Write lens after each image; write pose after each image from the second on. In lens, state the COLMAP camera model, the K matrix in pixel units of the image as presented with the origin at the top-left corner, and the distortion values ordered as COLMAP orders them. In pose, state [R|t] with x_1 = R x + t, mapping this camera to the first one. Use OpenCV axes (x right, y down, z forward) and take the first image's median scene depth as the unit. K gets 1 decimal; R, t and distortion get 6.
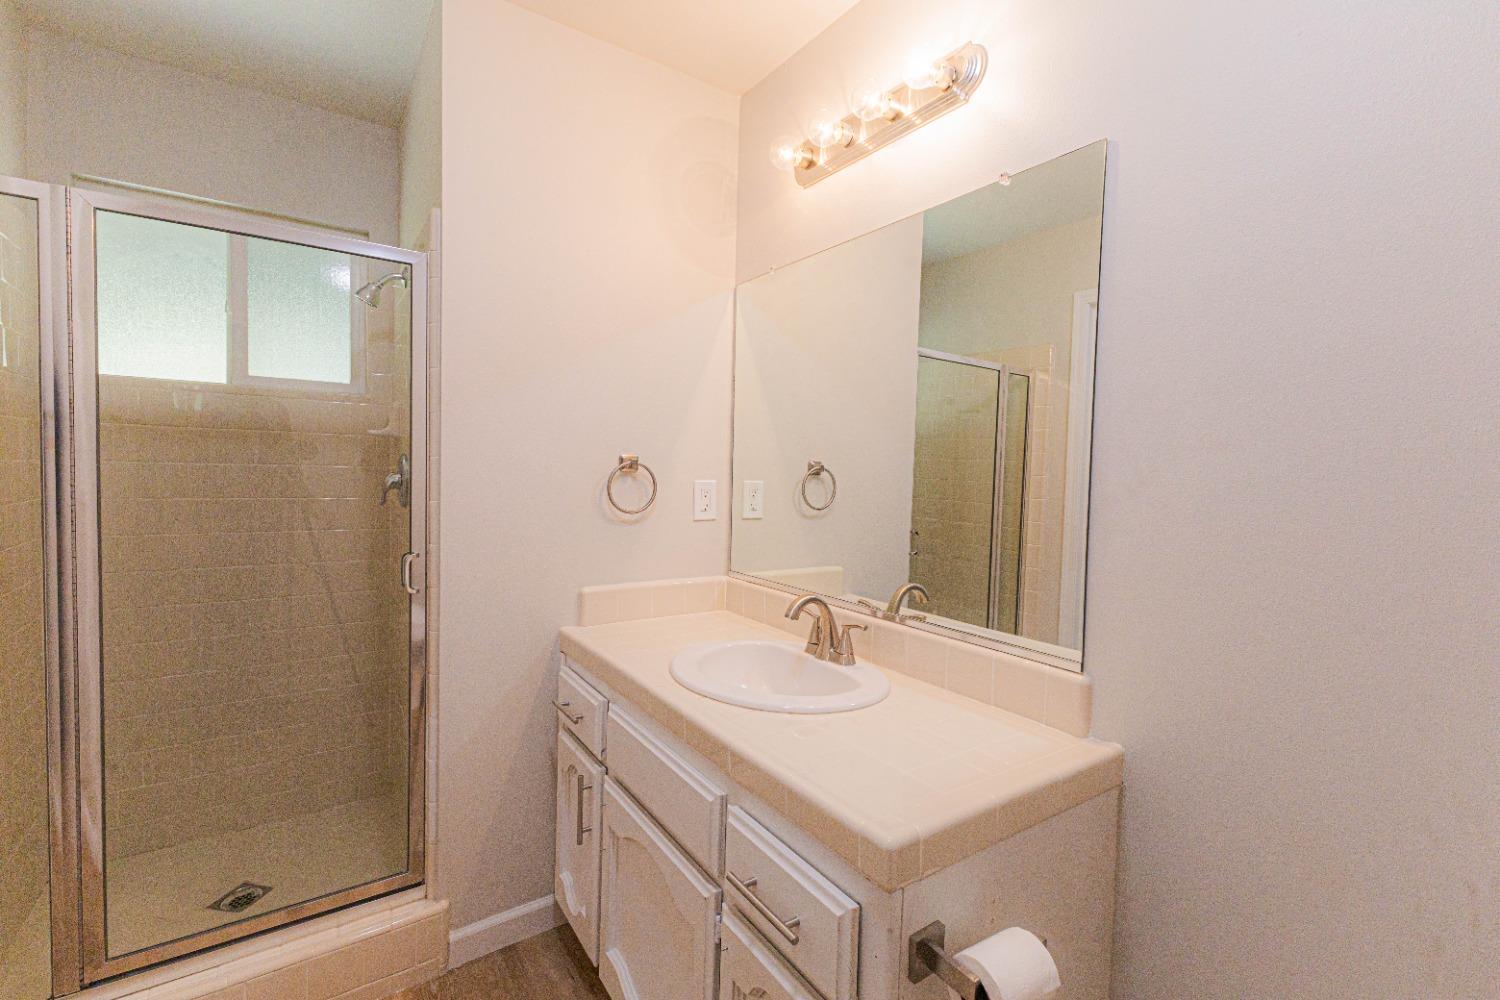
lens RADIAL K [[654.2, 0, 755.5], [0, 654.2, 493.2], [0, 0, 1]] dist [0.011357, 0.000074]
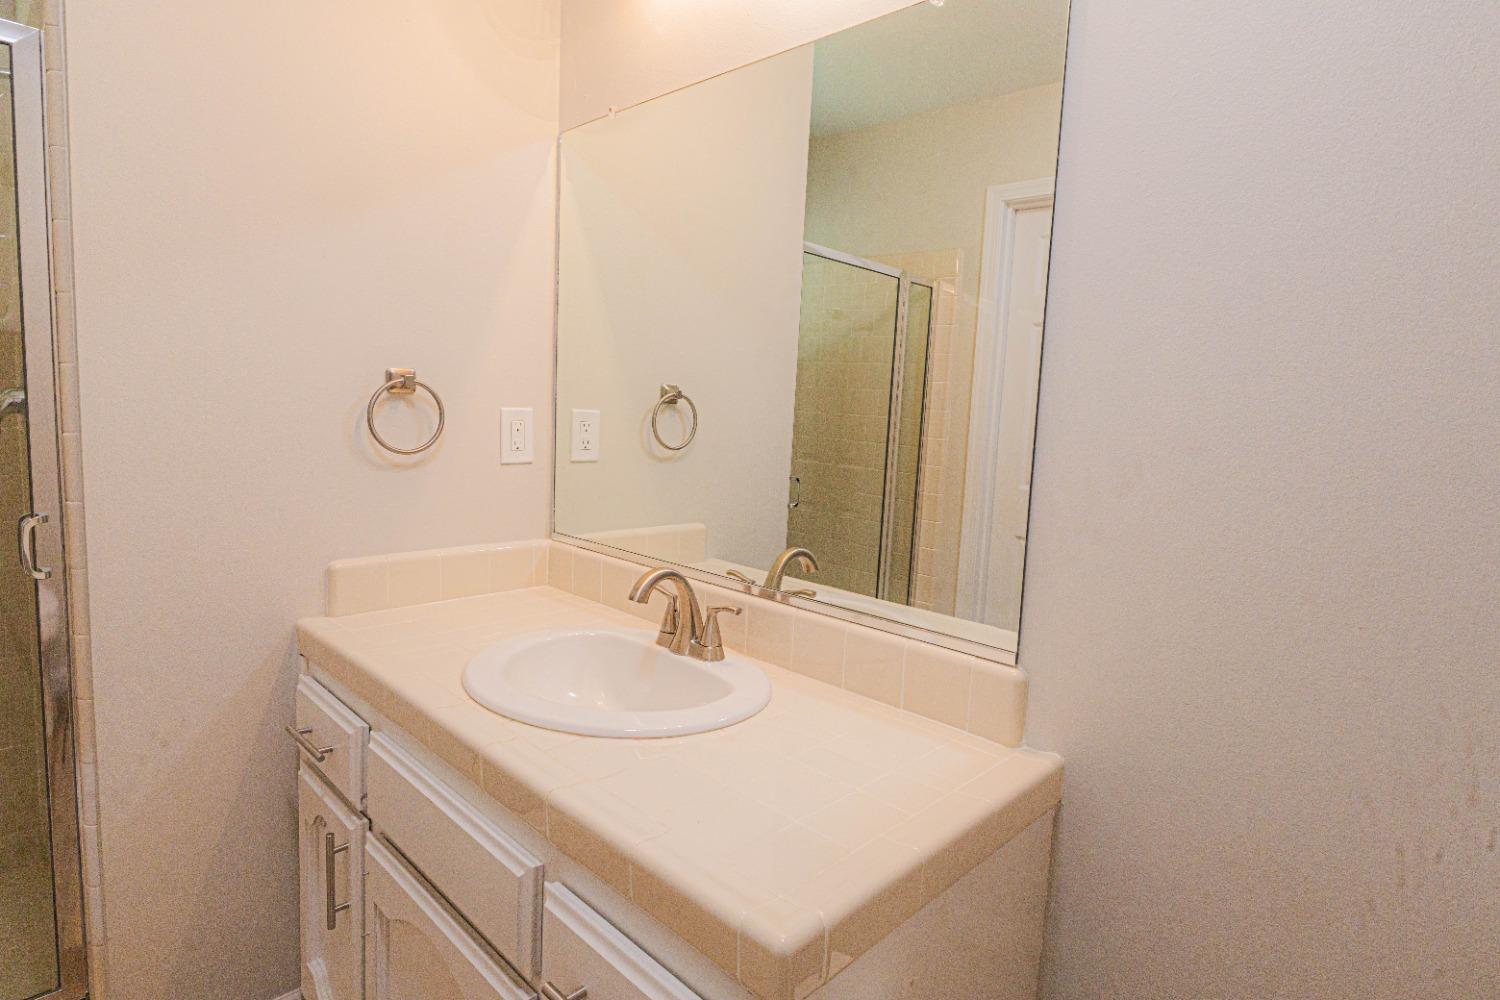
lens RADIAL K [[795.0, 0, 755.2], [0, 795.0, 489.6], [0, 0, 1]] dist [-0.010834, -0.001071]
pose [[0.979722, -0.002188, 0.200349, 0.005600], [-0.013530, 0.996936, 0.077047, -0.001449], [-0.199903, -0.078195, 0.976690, 0.115367]]
